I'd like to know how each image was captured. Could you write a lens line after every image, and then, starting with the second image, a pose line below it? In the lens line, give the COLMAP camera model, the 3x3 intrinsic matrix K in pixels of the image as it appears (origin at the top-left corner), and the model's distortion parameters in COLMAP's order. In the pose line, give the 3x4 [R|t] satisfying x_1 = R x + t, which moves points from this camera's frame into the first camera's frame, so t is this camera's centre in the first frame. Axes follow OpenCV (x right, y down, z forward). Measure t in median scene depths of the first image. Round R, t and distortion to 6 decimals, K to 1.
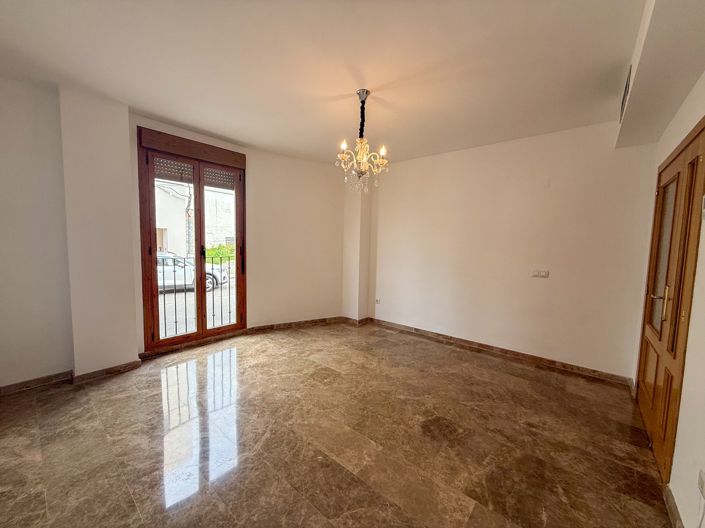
lens RADIAL K [[279.5, 0, 350.4], [0, 279.5, 263.3], [0, 0, 1]] dist [-0.000606, -0.000370]
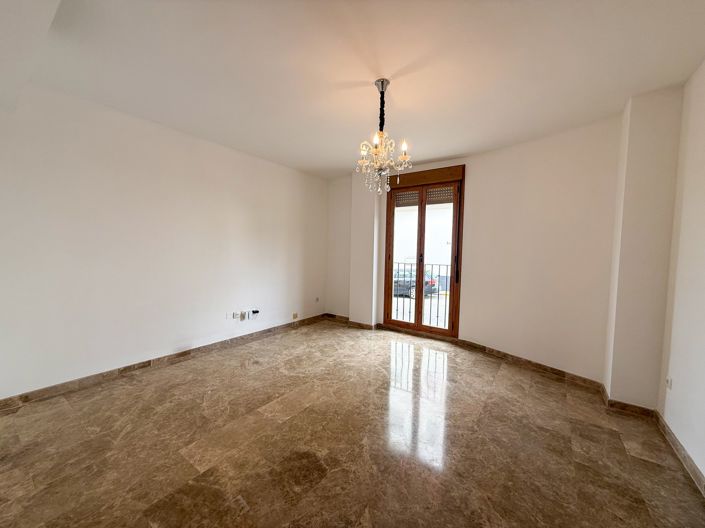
lens RADIAL K [[279.5, 0, 350.4], [0, 279.5, 263.3], [0, 0, 1]] dist [-0.000606, -0.000370]
pose [[0.079623, 0.027983, -0.996432, 0.782434], [-0.093652, 0.995394, 0.020470, -0.023027], [0.992416, 0.091688, 0.081876, 0.706206]]
